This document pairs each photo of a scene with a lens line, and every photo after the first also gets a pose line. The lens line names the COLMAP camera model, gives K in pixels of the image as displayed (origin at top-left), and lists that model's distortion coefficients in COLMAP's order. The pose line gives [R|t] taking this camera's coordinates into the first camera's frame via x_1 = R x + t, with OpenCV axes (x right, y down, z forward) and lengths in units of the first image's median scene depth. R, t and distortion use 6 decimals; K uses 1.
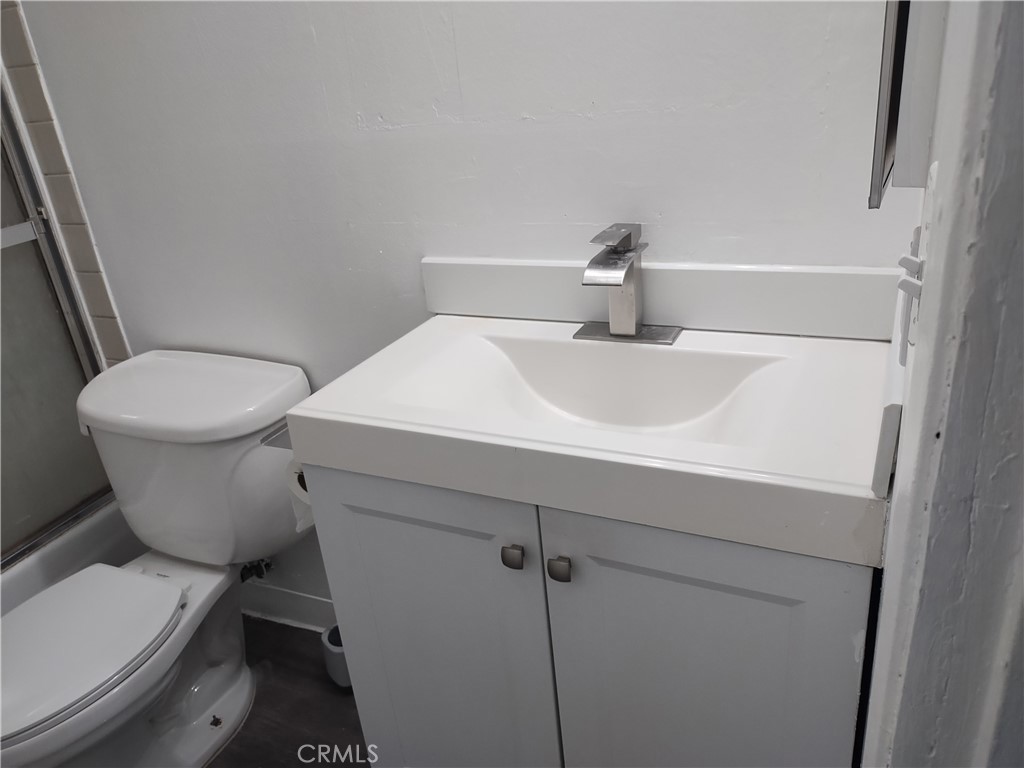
lens RADIAL K [[763.4, 0, 512.0], [0, 763.4, 384.0], [0, 0, 1]] dist [0.095621, -0.143223]
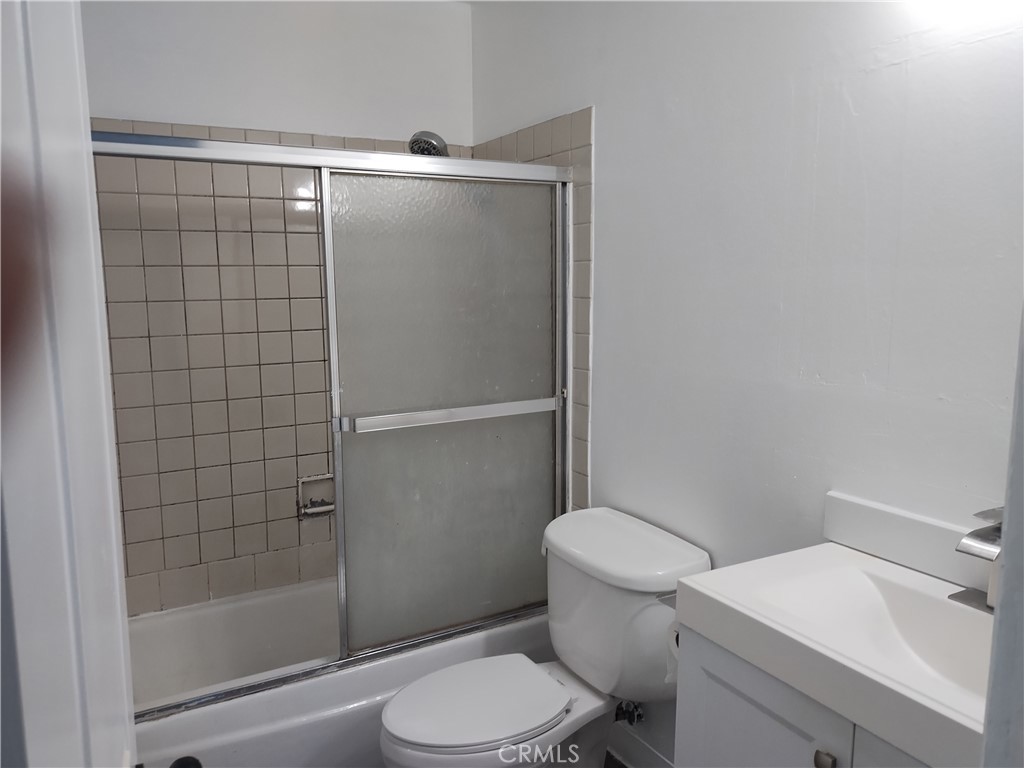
lens RADIAL K [[763.4, 0, 512.0], [0, 763.4, 384.0], [0, 0, 1]] dist [0.095621, -0.143223]
pose [[0.809823, 0.172627, -0.560702, 0.104833], [-0.307448, 0.938857, -0.154996, 0.010929], [0.499663, 0.297907, 0.813381, -0.204673]]
